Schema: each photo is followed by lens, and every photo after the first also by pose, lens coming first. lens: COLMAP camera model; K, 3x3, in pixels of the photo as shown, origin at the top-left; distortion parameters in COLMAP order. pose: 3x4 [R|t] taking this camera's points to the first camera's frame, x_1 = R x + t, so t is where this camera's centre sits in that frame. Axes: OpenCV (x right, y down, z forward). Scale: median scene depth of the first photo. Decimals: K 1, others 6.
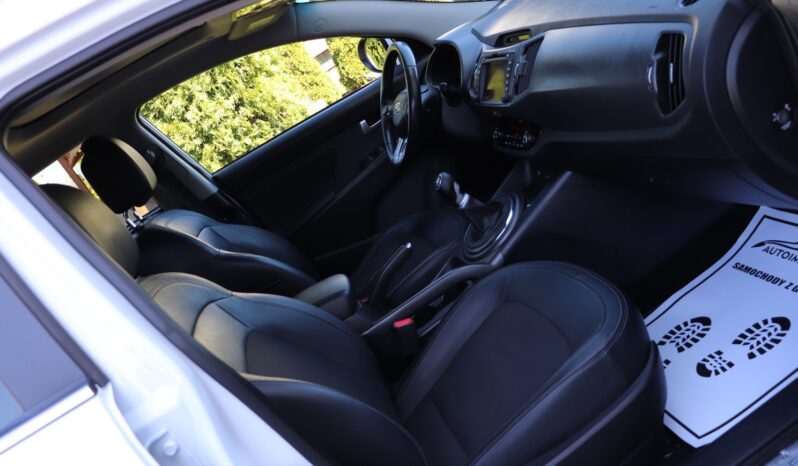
lens RADIAL K [[660.4, 0, 399.0], [0, 660.4, 233.0], [0, 0, 1]] dist [-0.178417, 0.185067]
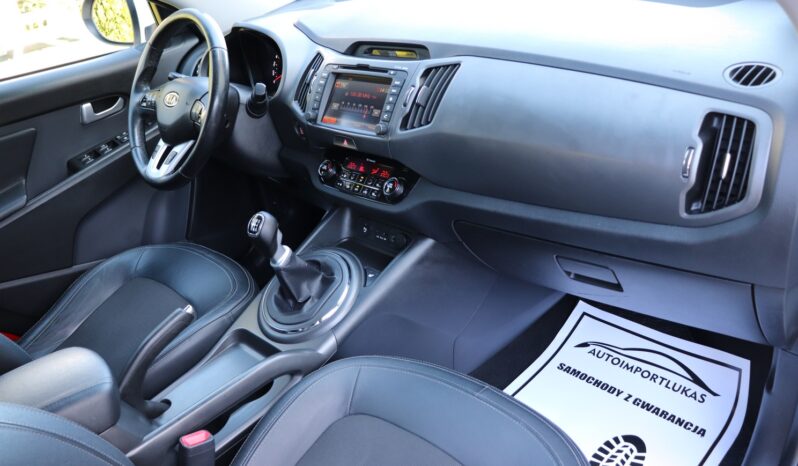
lens RADIAL K [[660.4, 0, 399.0], [0, 660.4, 233.0], [0, 0, 1]] dist [-0.178417, 0.185067]
pose [[0.826845, 0.146732, 0.542952, -0.190861], [-0.127946, 0.989130, -0.072466, -0.040388], [-0.547683, -0.009550, 0.836631, 0.360631]]
